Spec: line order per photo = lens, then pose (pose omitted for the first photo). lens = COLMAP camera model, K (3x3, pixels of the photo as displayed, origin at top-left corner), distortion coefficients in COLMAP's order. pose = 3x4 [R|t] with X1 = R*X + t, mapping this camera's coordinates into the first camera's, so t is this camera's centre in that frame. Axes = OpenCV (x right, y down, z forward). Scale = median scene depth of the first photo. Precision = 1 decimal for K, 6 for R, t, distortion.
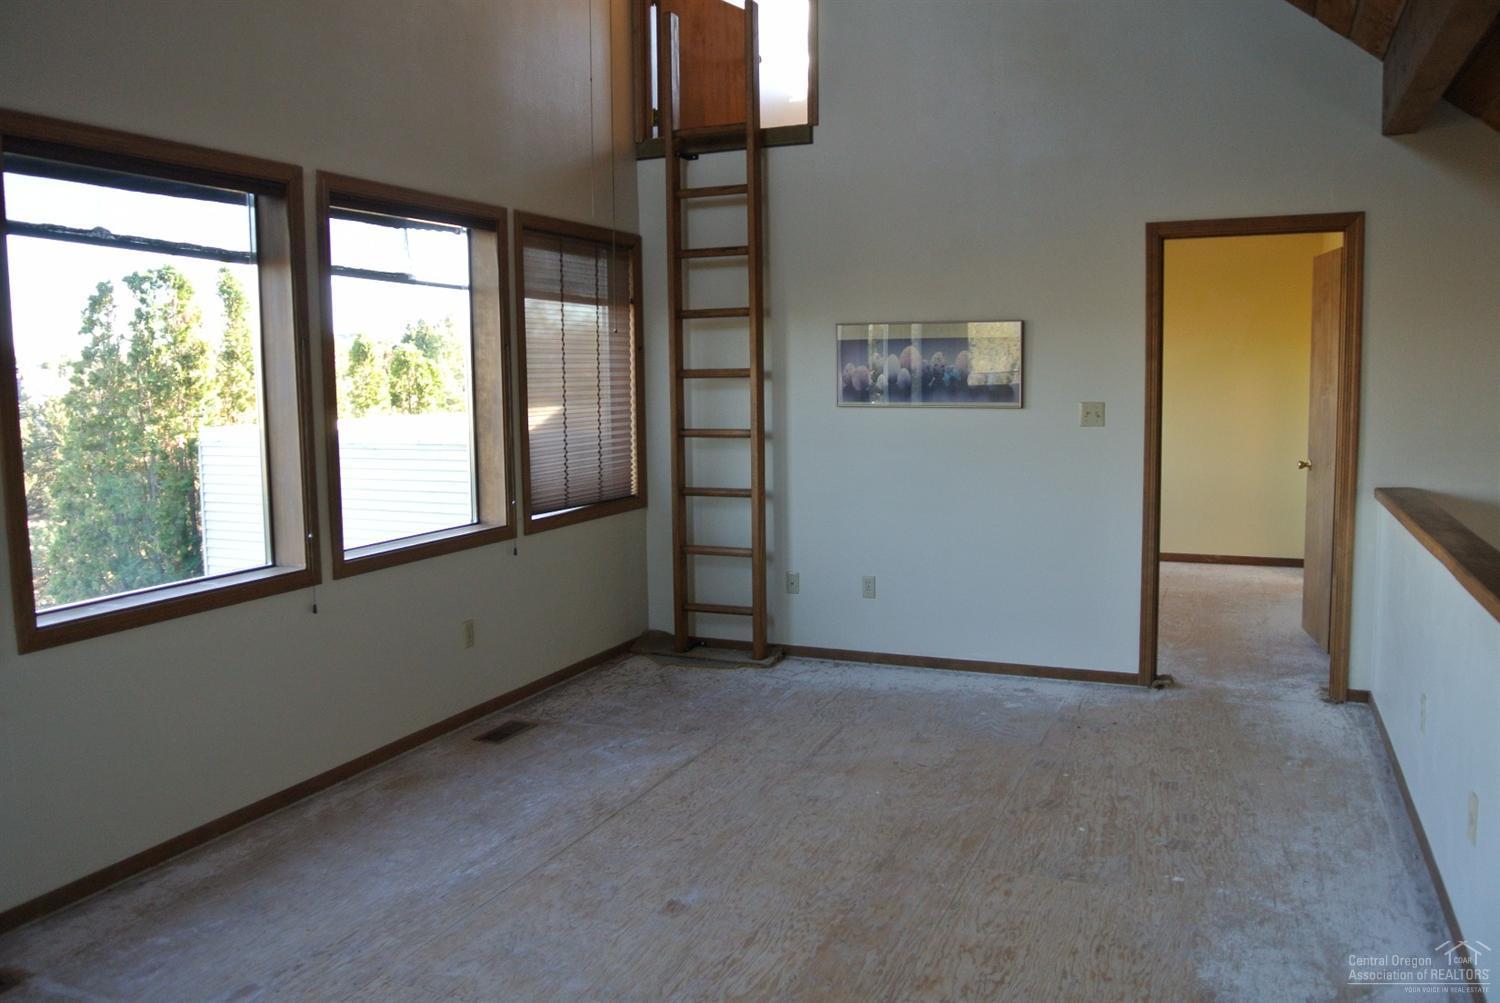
lens RADIAL K [[1184.1, 0, 746.2], [0, 1184.1, 499.6], [0, 0, 1]] dist [-0.086358, 0.030508]
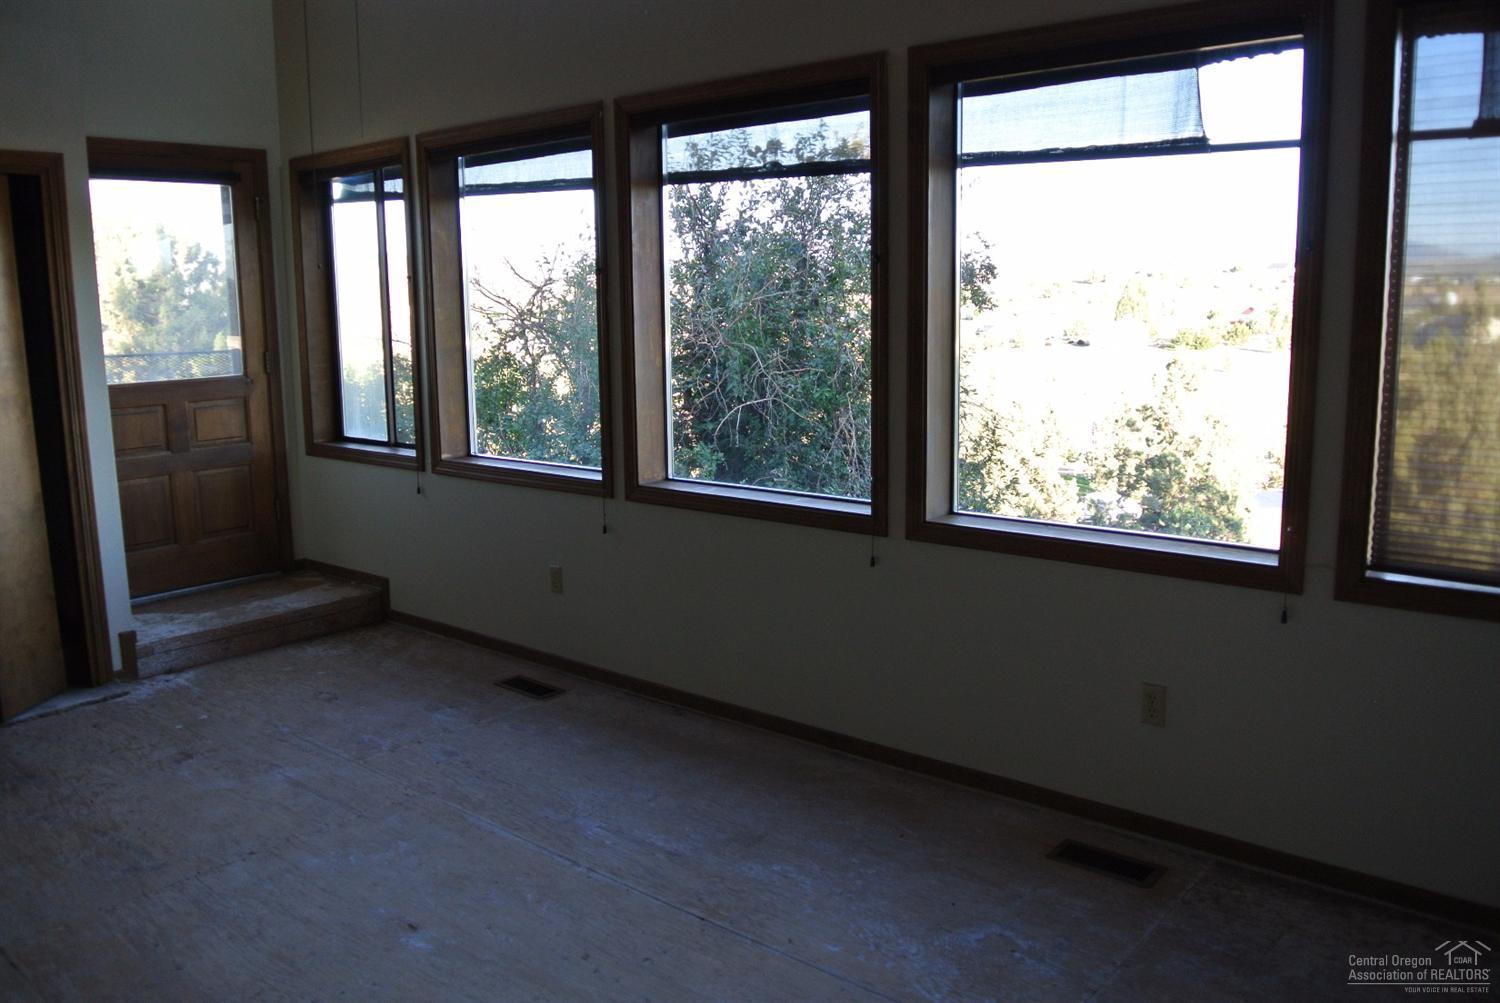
lens RADIAL K [[1184.1, 0, 746.4], [0, 1184.1, 503.5], [0, 0, 1]] dist [-0.086358, 0.030508]
pose [[-0.296397, 0.179466, -0.938052, 0.476248], [-0.085269, 0.973291, 0.213150, -0.127857], [0.951251, 0.143164, -0.273177, 1.103711]]
